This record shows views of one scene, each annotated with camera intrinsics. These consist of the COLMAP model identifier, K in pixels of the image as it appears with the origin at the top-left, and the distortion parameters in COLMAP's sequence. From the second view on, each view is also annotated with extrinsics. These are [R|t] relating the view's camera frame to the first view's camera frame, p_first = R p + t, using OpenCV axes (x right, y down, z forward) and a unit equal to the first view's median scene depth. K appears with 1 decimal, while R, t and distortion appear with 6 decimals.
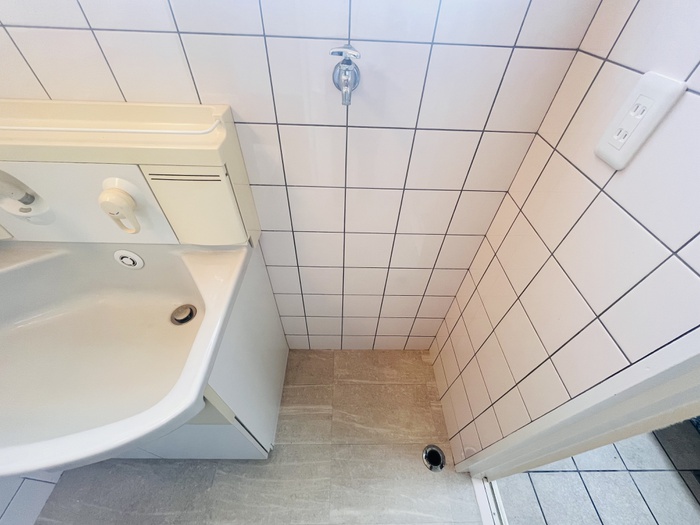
lens RADIAL K [[283.9, 0, 348.0], [0, 283.9, 263.0], [0, 0, 1]] dist [-0.006615, -0.000073]
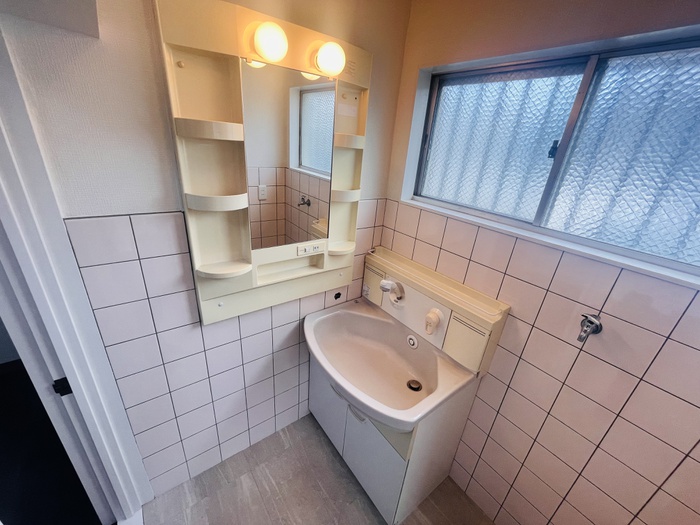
lens RADIAL K [[283.9, 0, 348.2], [0, 283.9, 261.4], [0, 0, 1]] dist [-0.006615, -0.000073]
pose [[0.601718, 0.333254, -0.725863, 0.163534], [-0.619974, 0.767840, -0.161413, 0.155592], [0.503555, 0.547141, 0.668632, -0.803862]]
